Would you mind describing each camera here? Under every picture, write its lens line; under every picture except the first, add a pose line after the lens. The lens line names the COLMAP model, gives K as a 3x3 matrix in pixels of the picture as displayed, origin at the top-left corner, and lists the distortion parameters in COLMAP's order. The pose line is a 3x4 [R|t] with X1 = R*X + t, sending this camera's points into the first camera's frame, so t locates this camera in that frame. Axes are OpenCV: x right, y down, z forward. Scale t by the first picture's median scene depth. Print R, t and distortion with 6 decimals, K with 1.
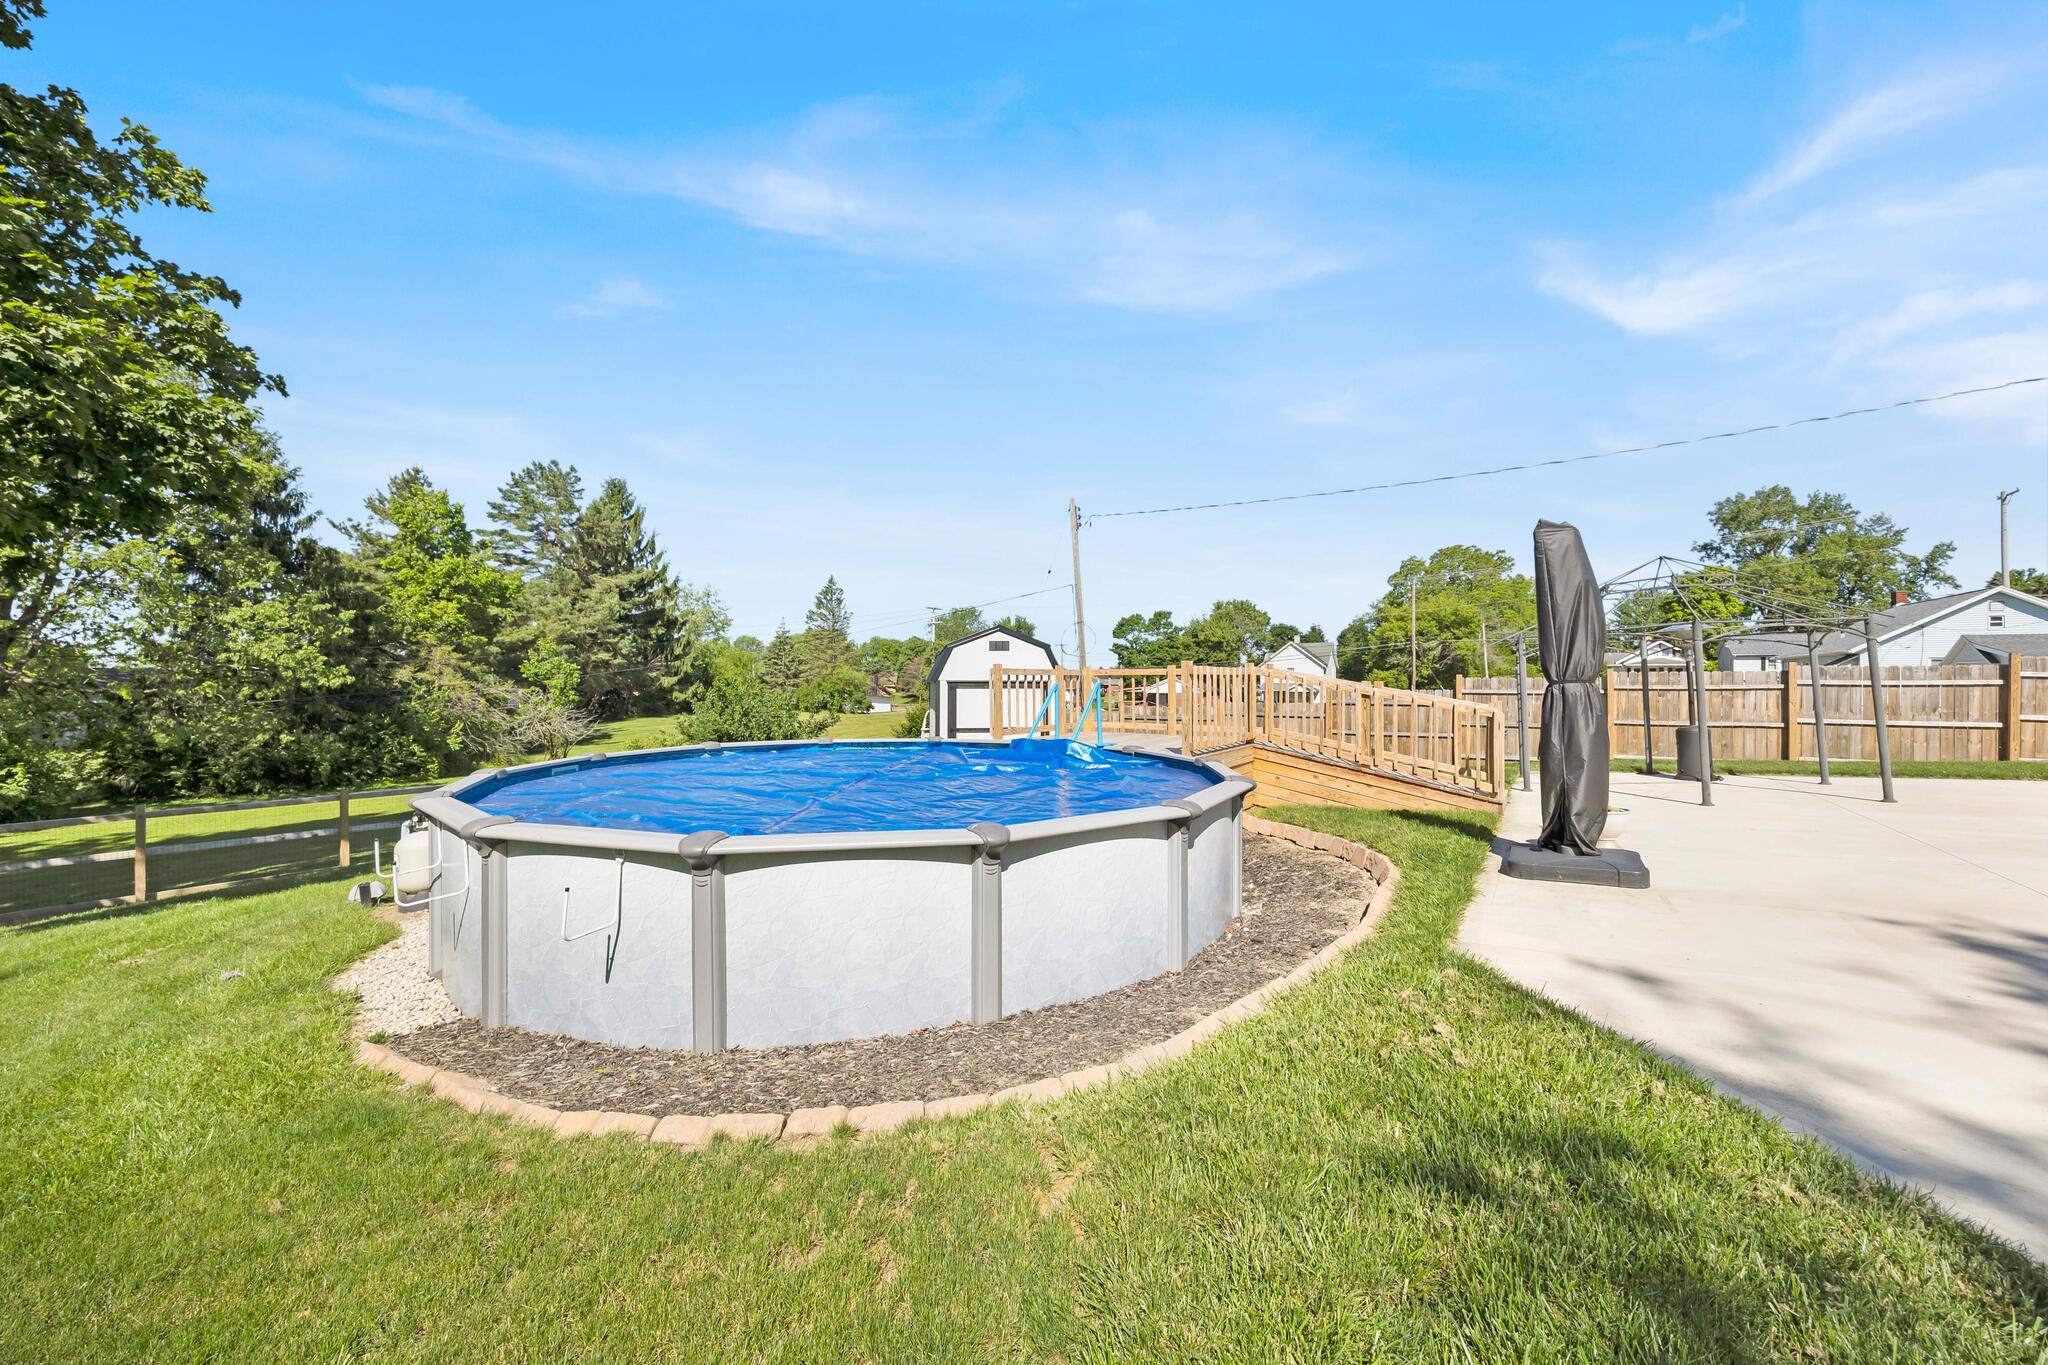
lens RADIAL K [[776.7, 0, 1018.4], [0, 776.7, 686.8], [0, 0, 1]] dist [0.000719, 0.000026]
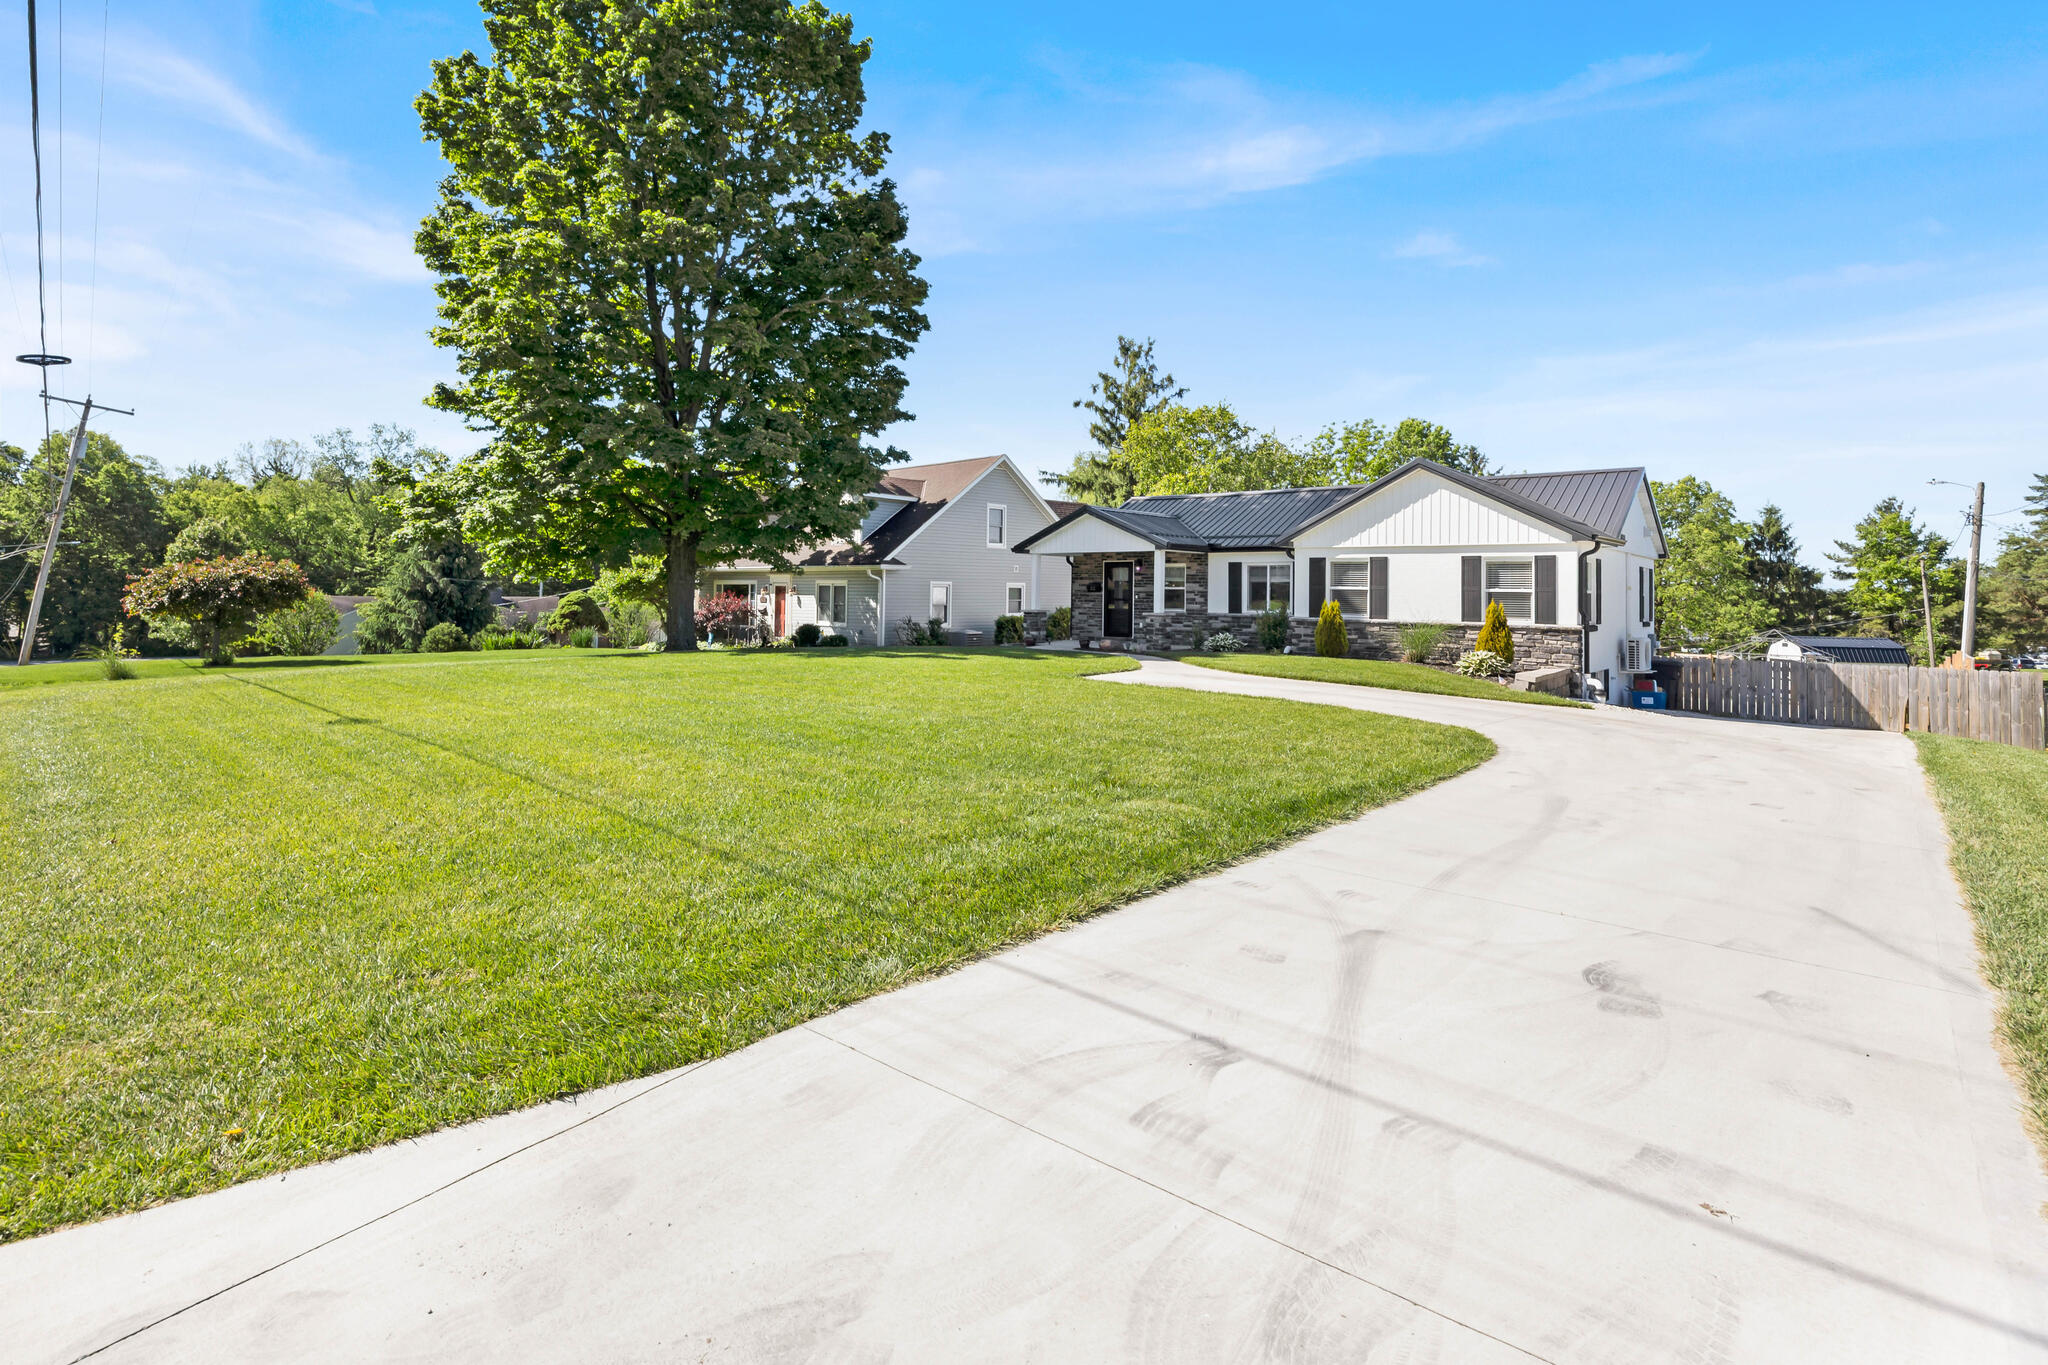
lens RADIAL K [[999.2, 0, 1017.3], [0, 999.2, 573.8], [0, 0, 1]] dist [-0.005987, -0.001035]
pose [[-0.155450, -0.019959, -0.987642, 0.588979], [-0.021897, 0.999620, -0.016755, -0.028858], [0.987601, 0.019022, -0.155828, -0.152958]]
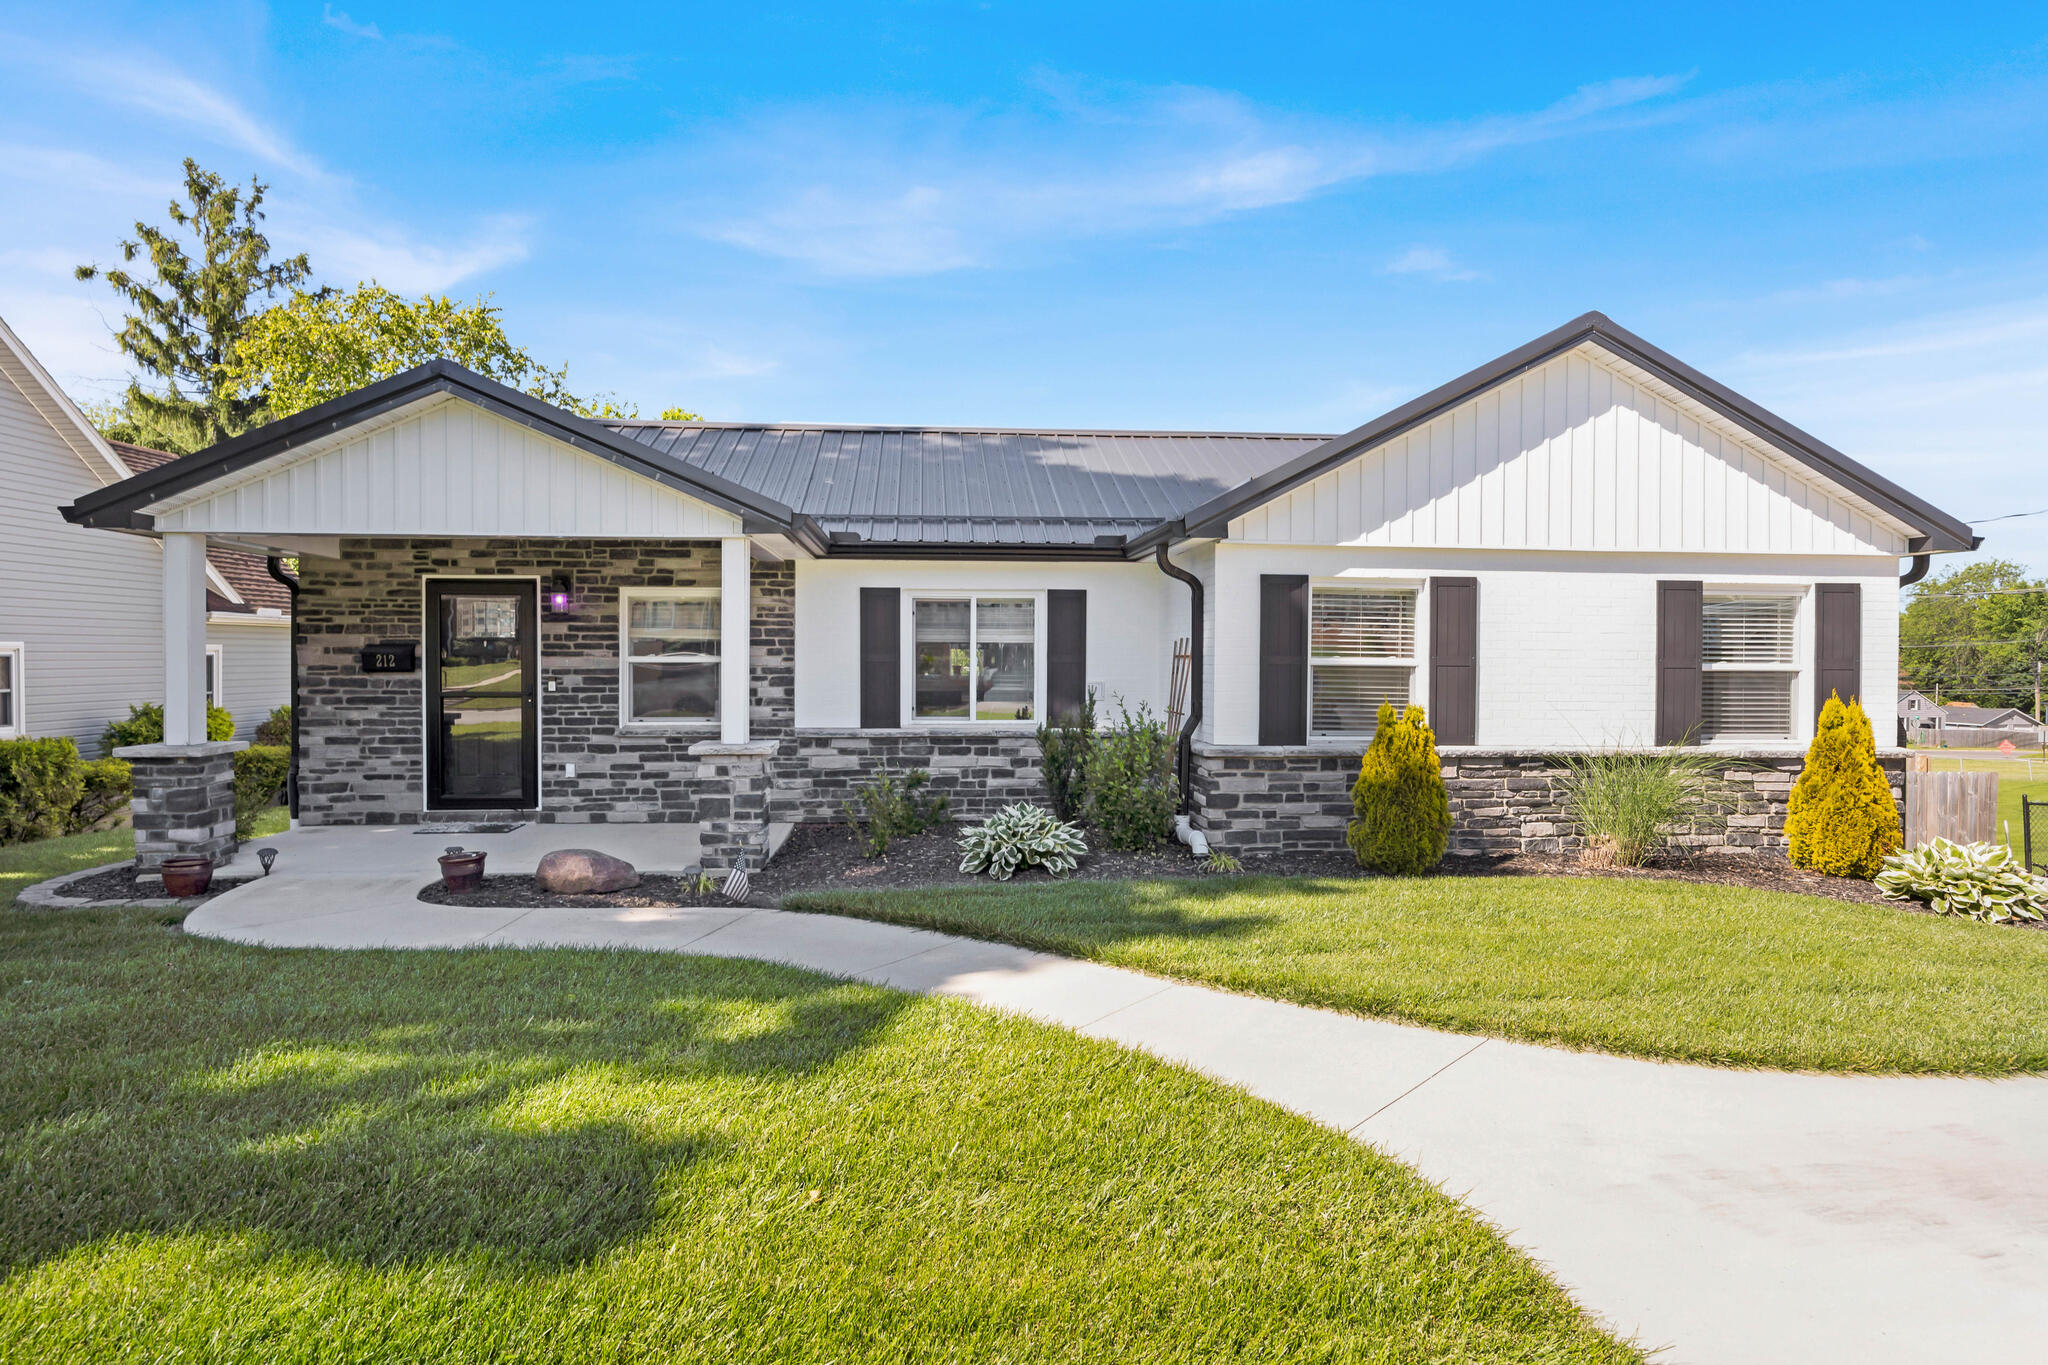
lens RADIAL K [[1142.0, 0, 1026.6], [0, 1142.0, 691.5], [0, 0, 1]] dist [-0.005394, -0.001219]
pose [[0.592575, 0.026224, -0.805088, 0.407987], [-0.013443, 0.999653, 0.022667, -0.030404], [0.805403, -0.002609, 0.592722, -0.192845]]
